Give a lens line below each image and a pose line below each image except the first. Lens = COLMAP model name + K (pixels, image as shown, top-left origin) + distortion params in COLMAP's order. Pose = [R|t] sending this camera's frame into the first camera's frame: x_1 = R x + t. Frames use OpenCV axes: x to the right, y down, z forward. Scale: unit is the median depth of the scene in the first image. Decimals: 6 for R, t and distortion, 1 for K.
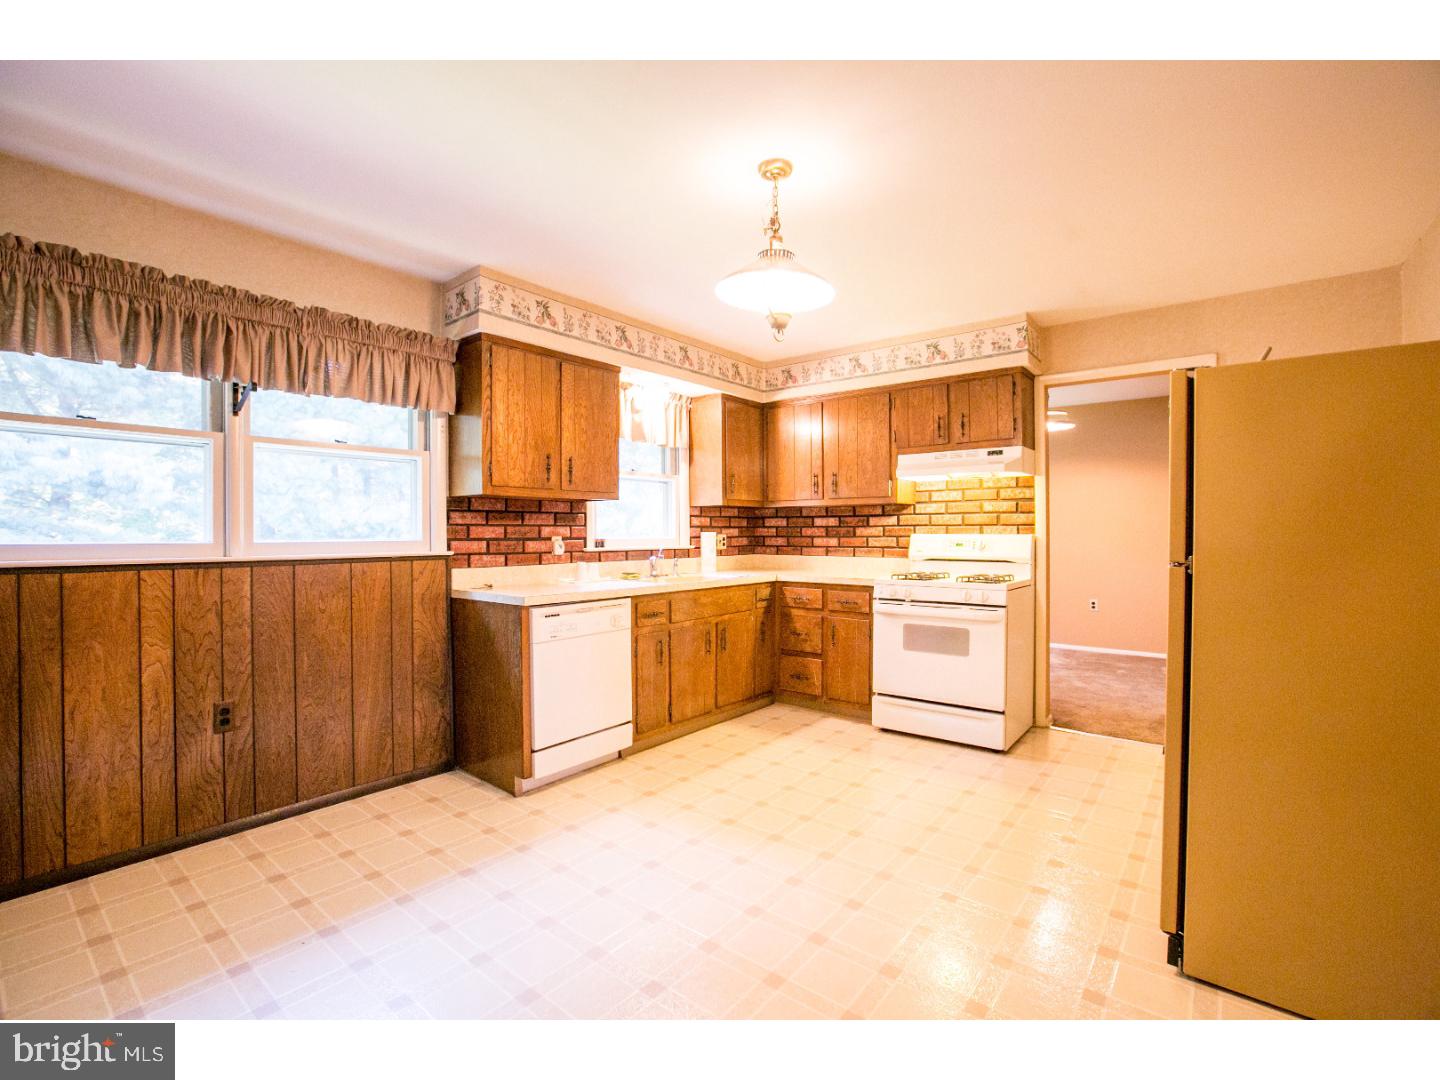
lens RADIAL K [[682.3, 0, 713.2], [0, 682.3, 534.6], [0, 0, 1]] dist [-0.005102, 0.000098]
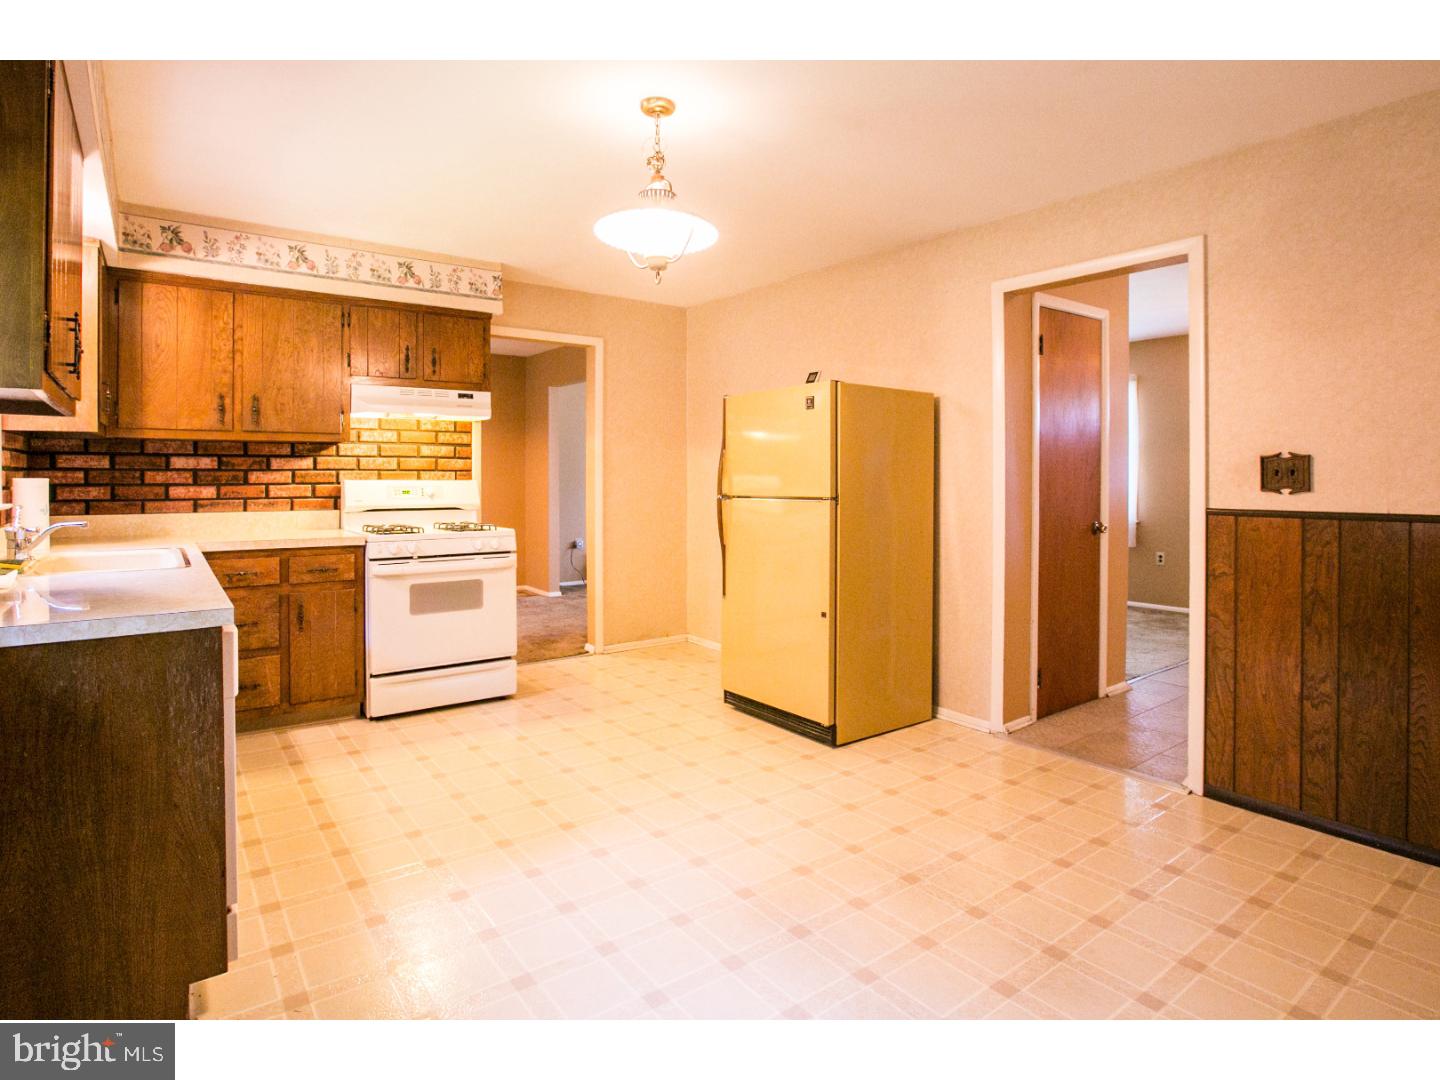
lens RADIAL K [[766.7, 0, 717.3], [0, 766.7, 474.5], [0, 0, 1]] dist [-0.003253, 0.000201]
pose [[0.276958, 0.004289, 0.960872, -0.493950], [0.003075, 0.999981, -0.005350, -0.001541], [-0.960877, 0.004437, 0.276939, 0.330859]]
